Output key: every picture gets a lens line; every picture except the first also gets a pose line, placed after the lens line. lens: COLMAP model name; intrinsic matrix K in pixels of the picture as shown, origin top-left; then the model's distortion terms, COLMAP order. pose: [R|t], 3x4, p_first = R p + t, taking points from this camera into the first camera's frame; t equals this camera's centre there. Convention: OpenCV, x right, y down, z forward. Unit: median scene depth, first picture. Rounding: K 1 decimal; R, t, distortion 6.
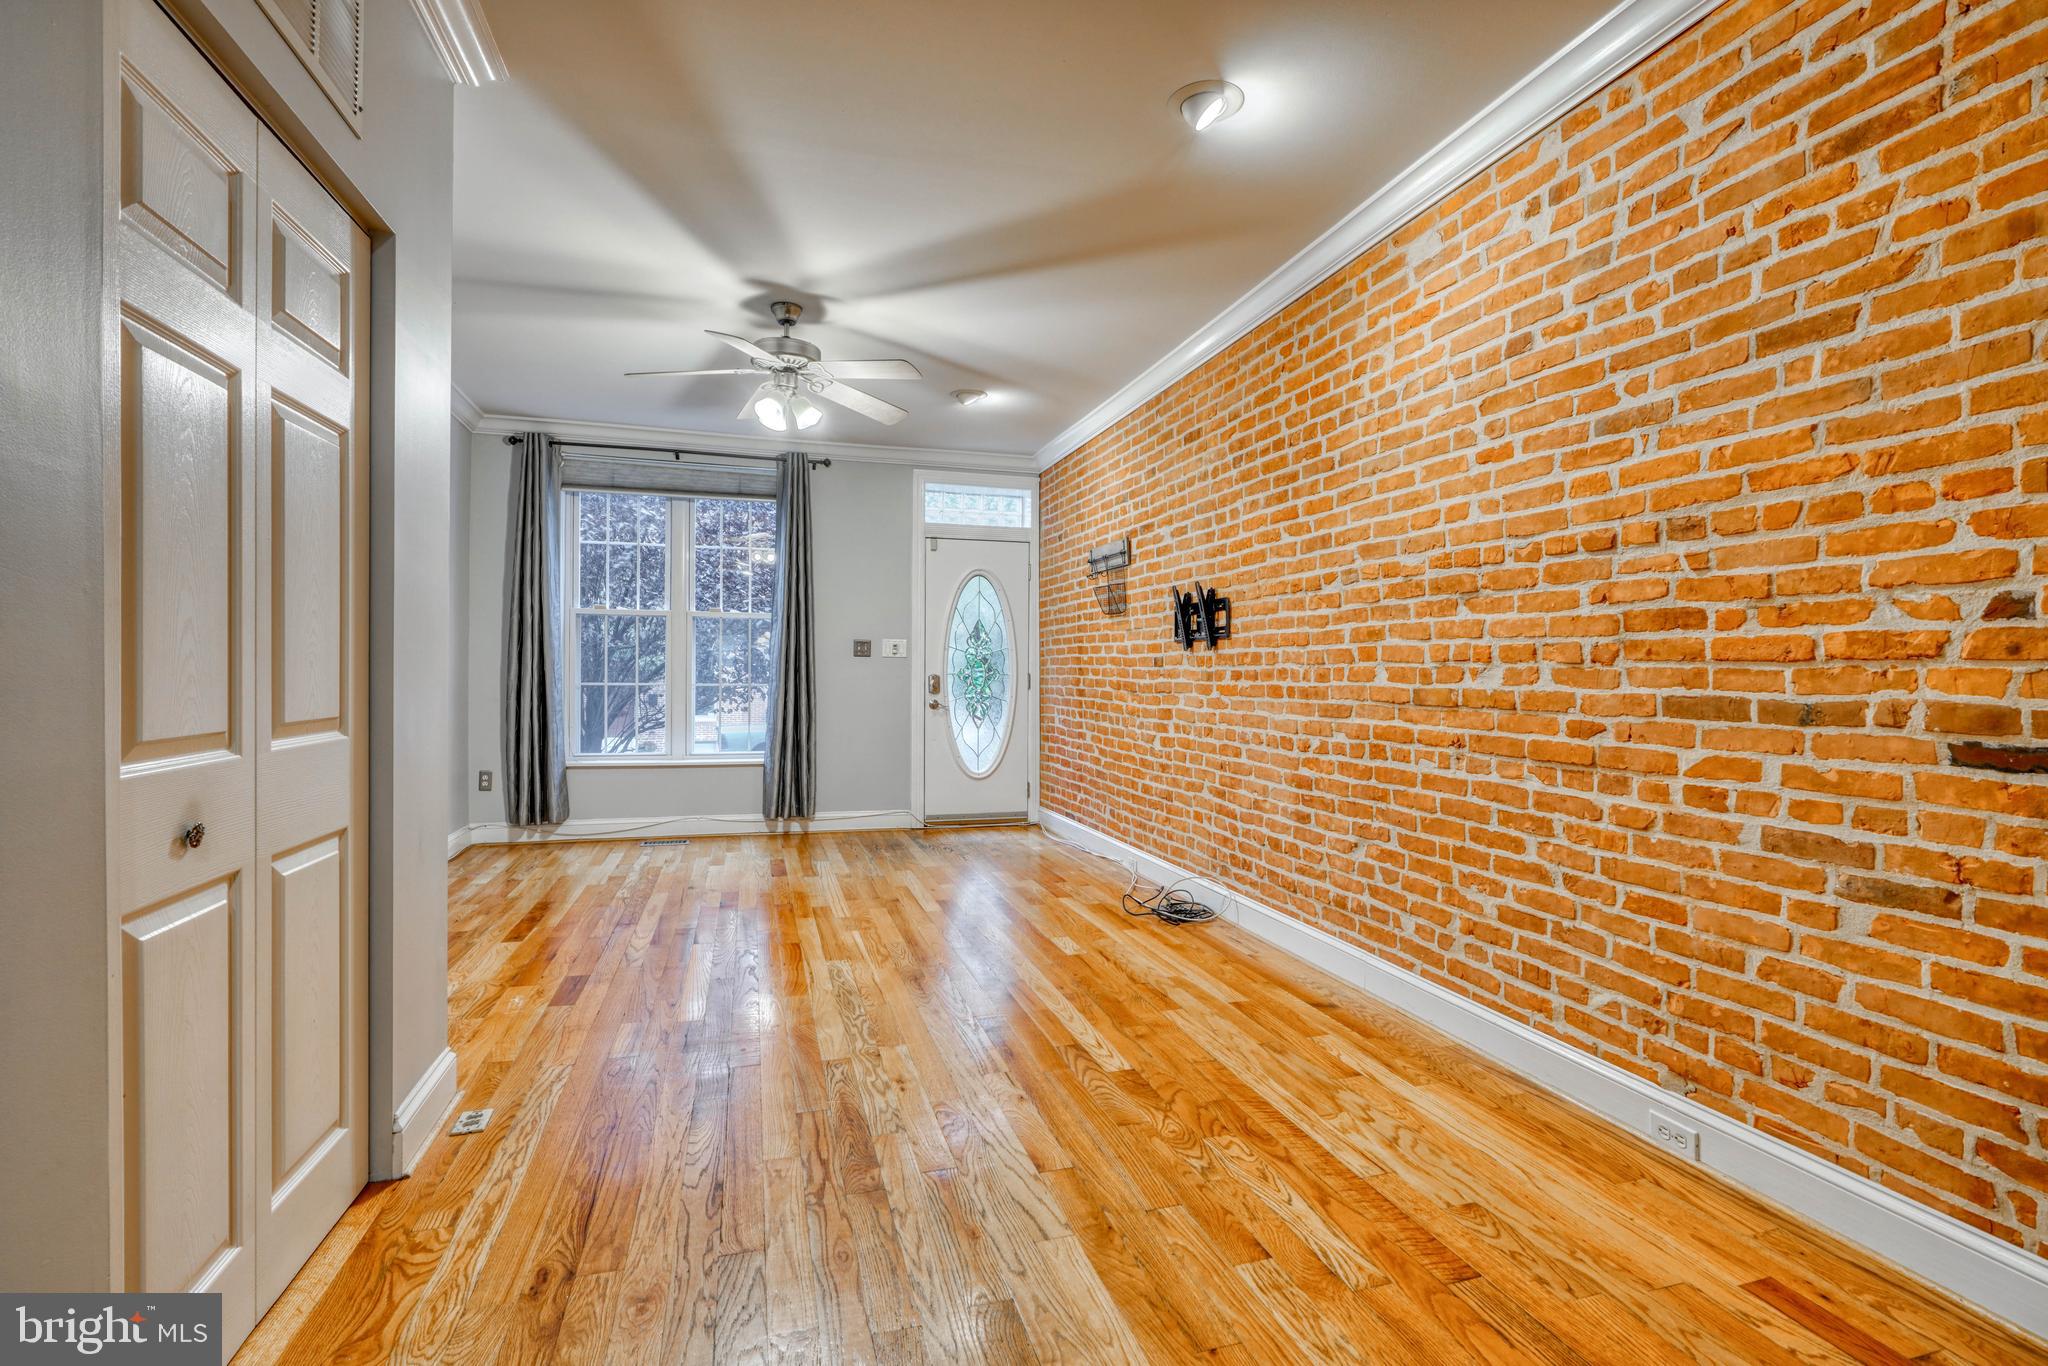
lens RADIAL K [[932.6, 0, 1028.7], [0, 932.6, 694.8], [0, 0, 1]] dist [-0.014418, 0.006867]
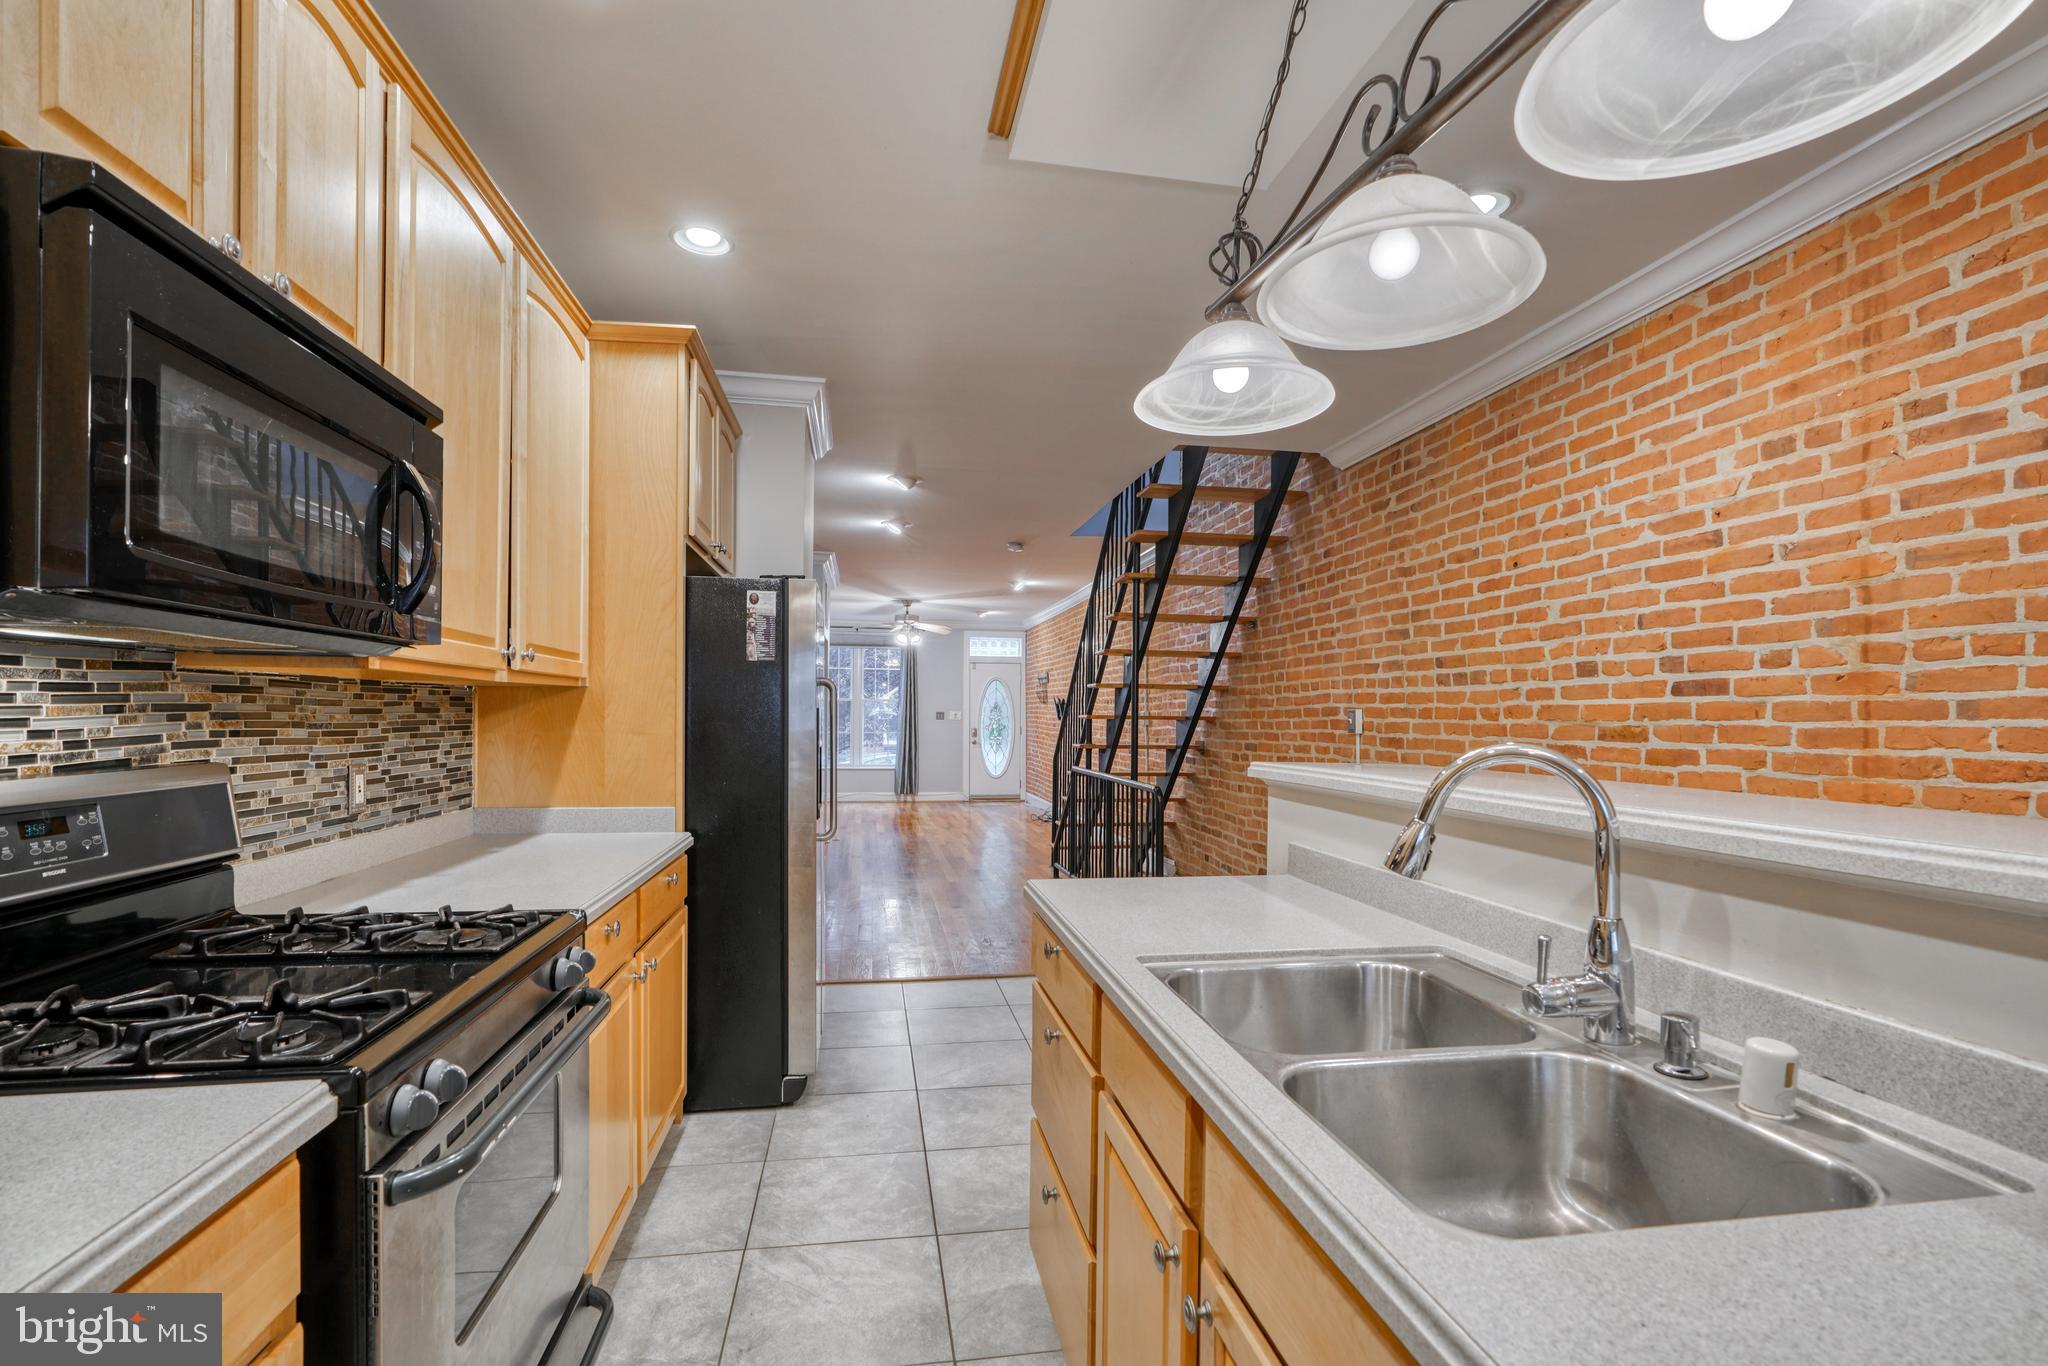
lens RADIAL K [[934.4, 0, 1024.0], [0, 934.4, 720.6], [0, 0, 1]] dist [-0.013543, 0.006314]
pose [[0.992996, 0.001565, -0.118134, 0.352226], [-0.003397, 0.999877, -0.015307, -0.008271], [0.118096, 0.015601, 0.992880, -1.465372]]
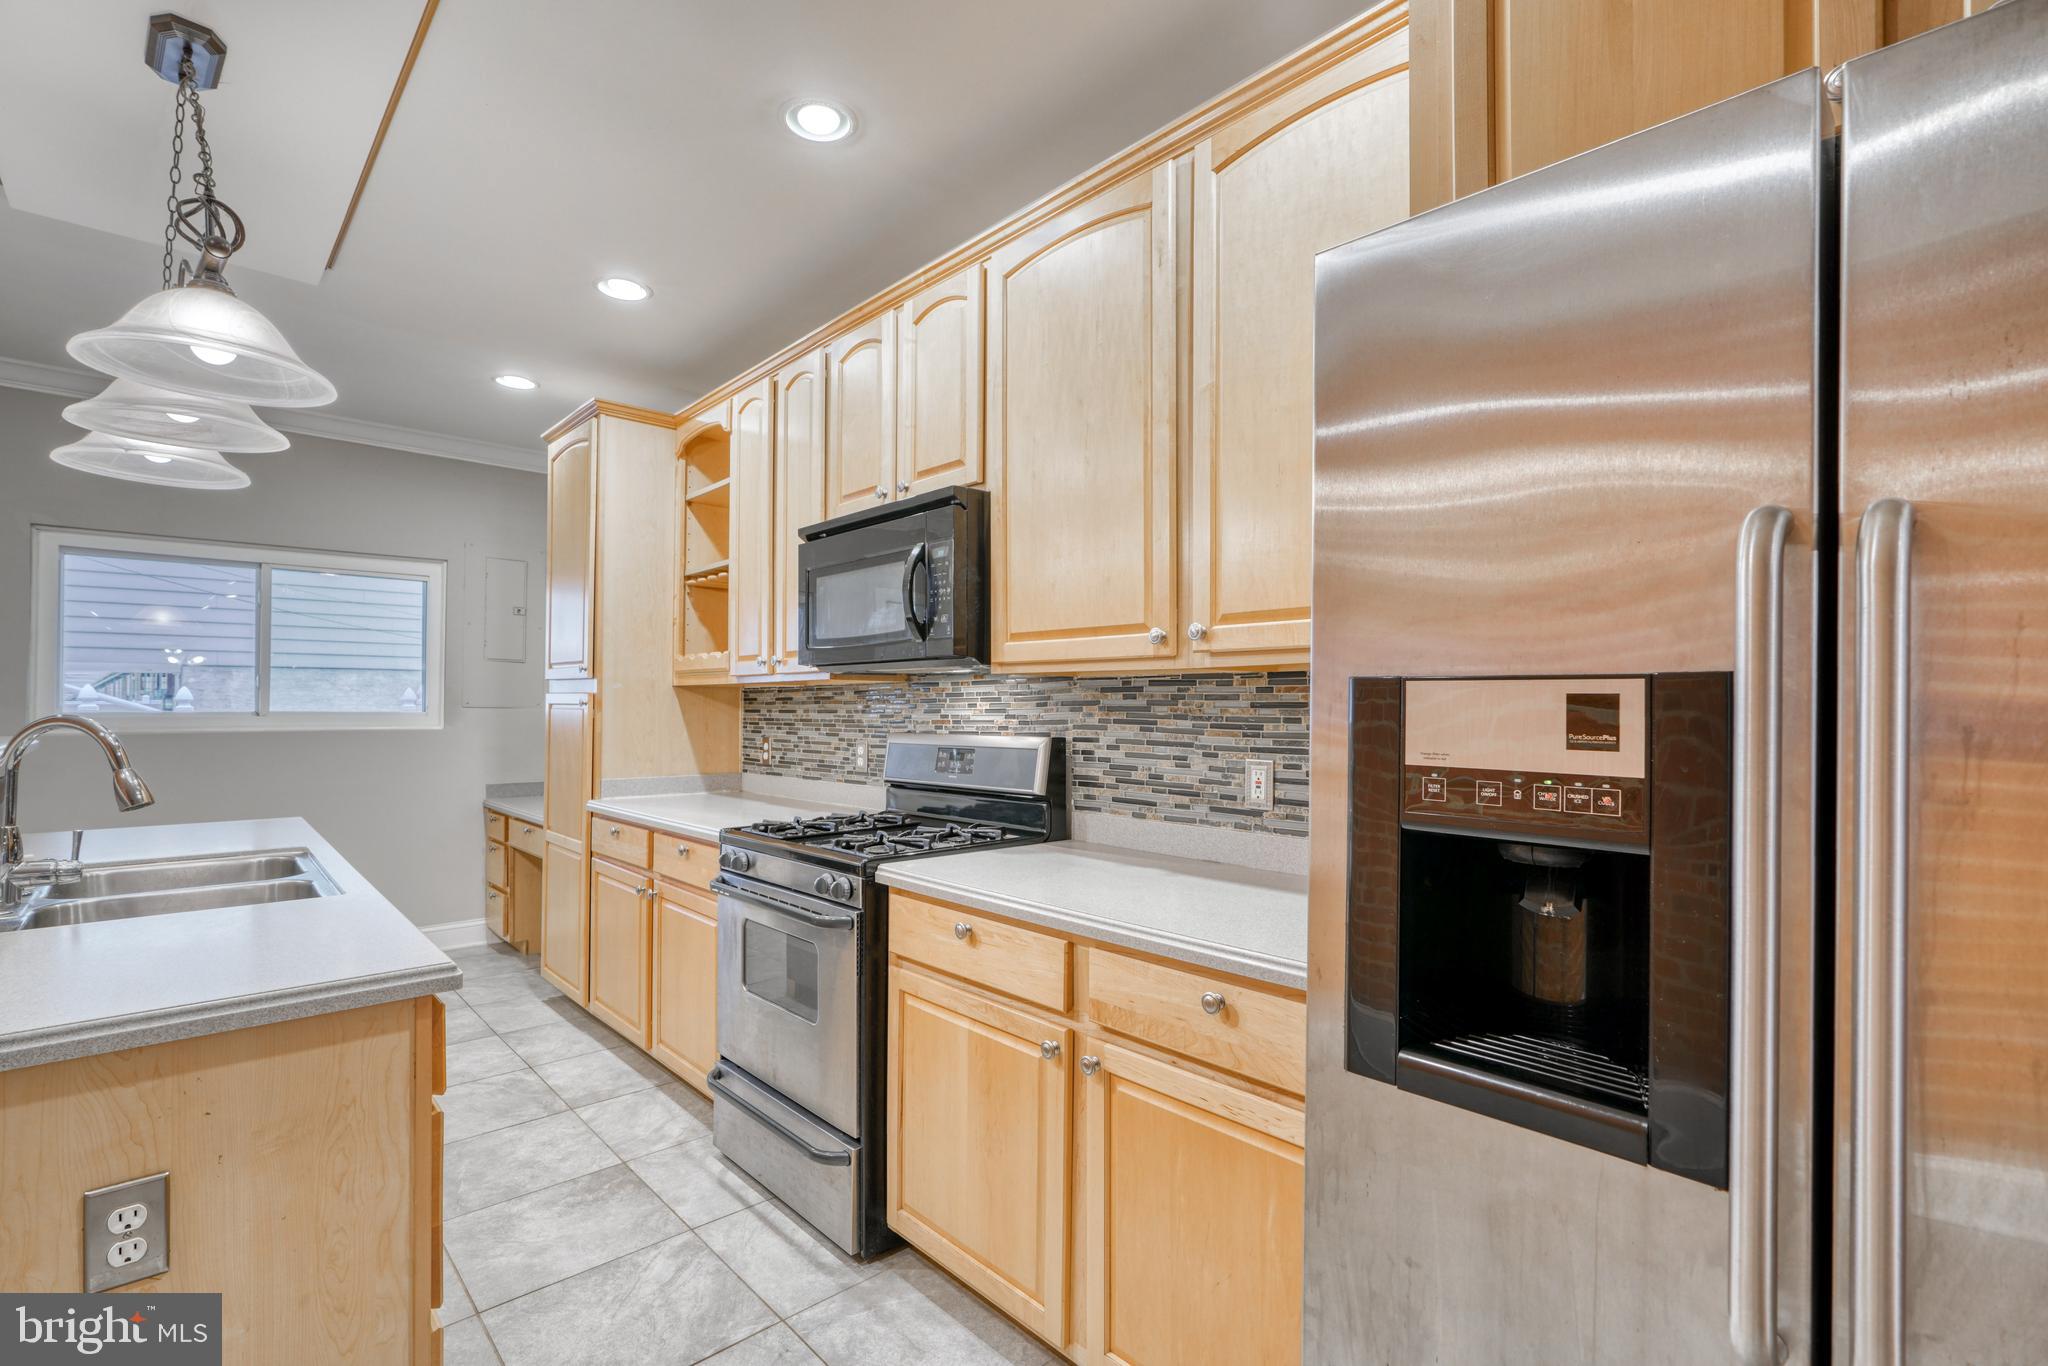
lens RADIAL K [[932.6, 0, 1028.7], [0, 932.6, 694.8], [0, 0, 1]] dist [-0.014418, 0.006867]
pose [[-0.896149, -0.016892, -0.443432, 0.274525], [-0.019934, 0.999799, 0.002199, -0.022241], [0.443305, 0.010810, -0.896306, -0.716716]]
